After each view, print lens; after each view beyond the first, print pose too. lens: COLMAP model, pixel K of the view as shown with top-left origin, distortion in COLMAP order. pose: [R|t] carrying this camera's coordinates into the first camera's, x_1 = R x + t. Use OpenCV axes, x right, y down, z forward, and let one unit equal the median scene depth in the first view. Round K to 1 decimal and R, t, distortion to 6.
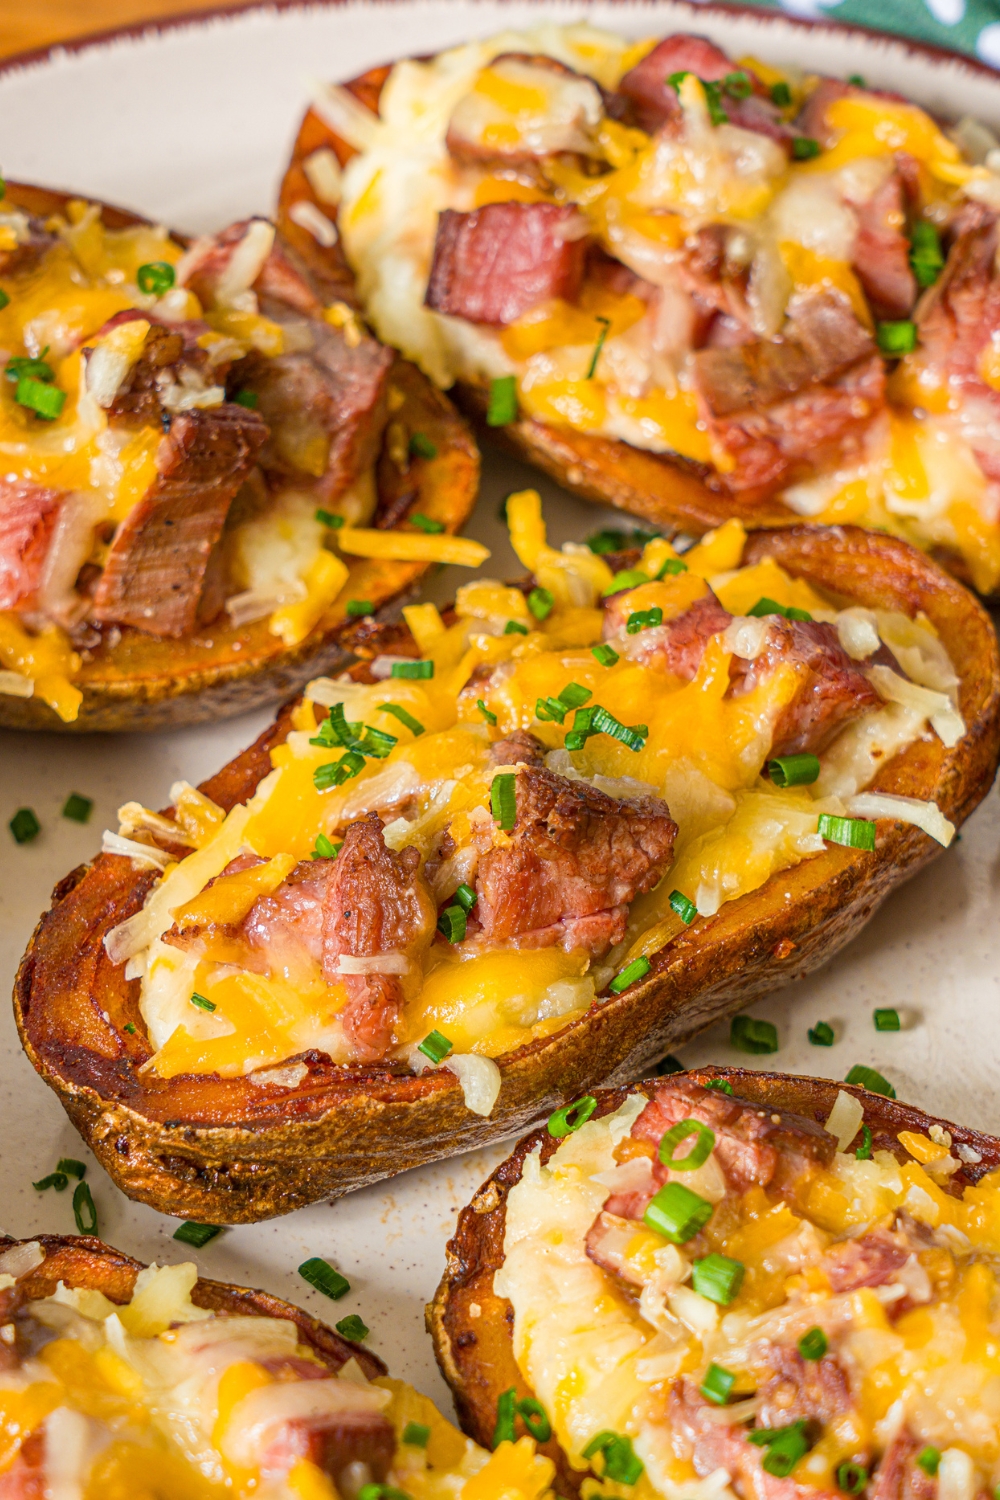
lens RADIAL K [[4117.6, 0, 487.0], [0, 4117.6, 748.5], [0, 0, 1]] dist [0.067932, 0.000000]
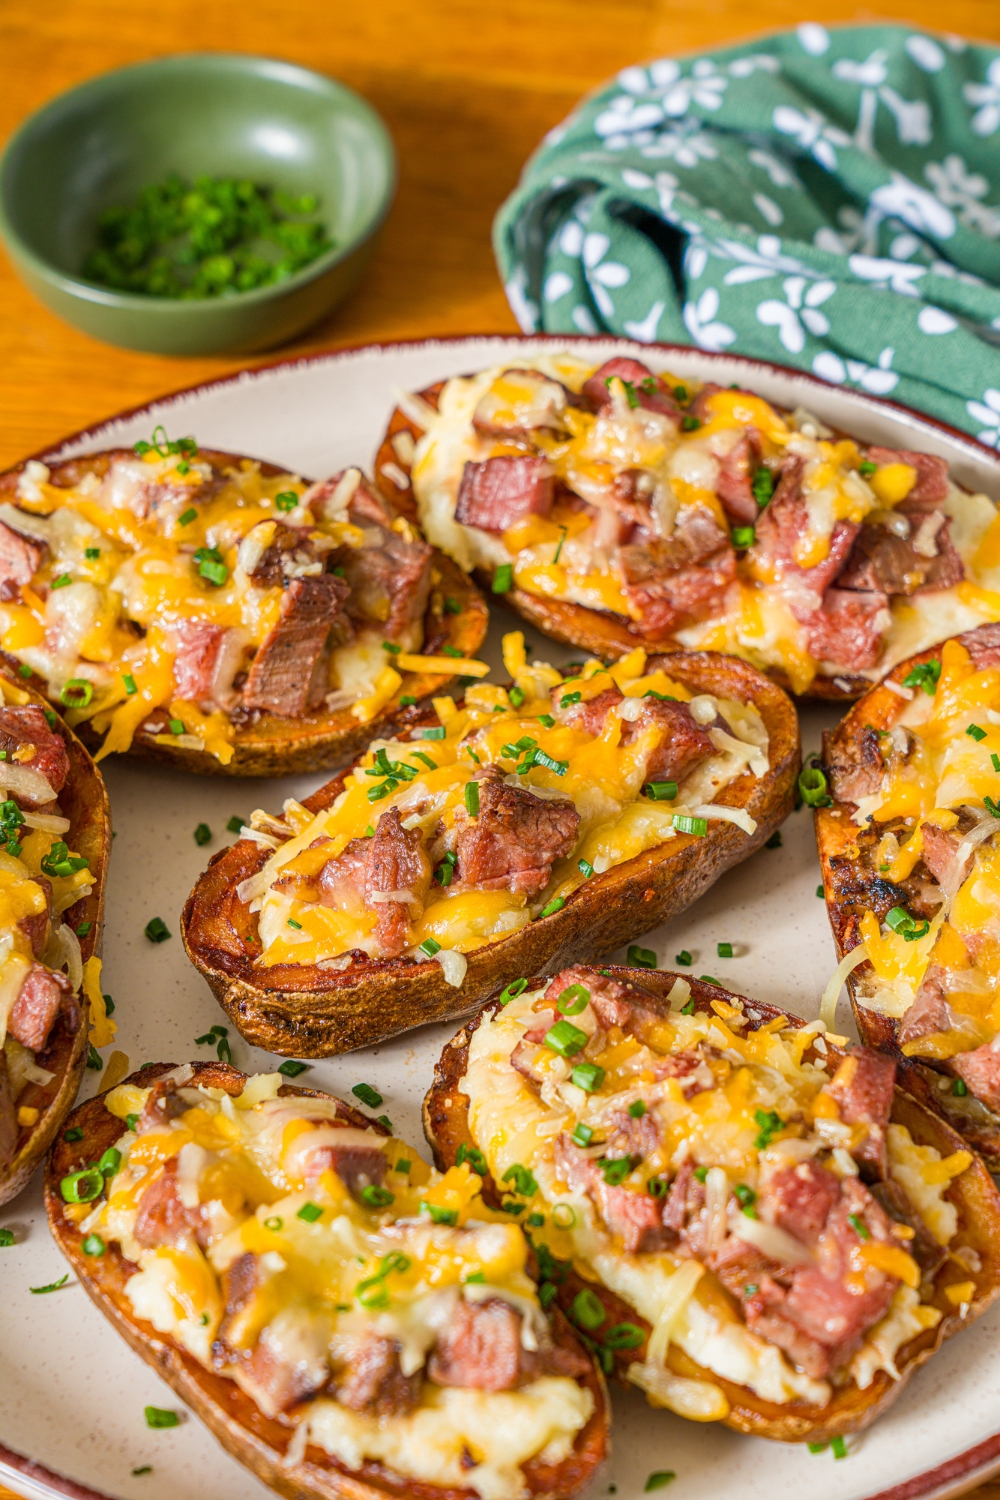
lens RADIAL K [[3180.3, 0, 507.9], [0, 3180.3, 751.7], [0, 0, 1]] dist [0.027795, 0.000000]
pose [[0.997081, 0.000498, -0.076355, 0.108861], [-0.006863, 0.996515, -0.083130, 0.093916], [0.076048, 0.083411, 0.993609, -0.254170]]
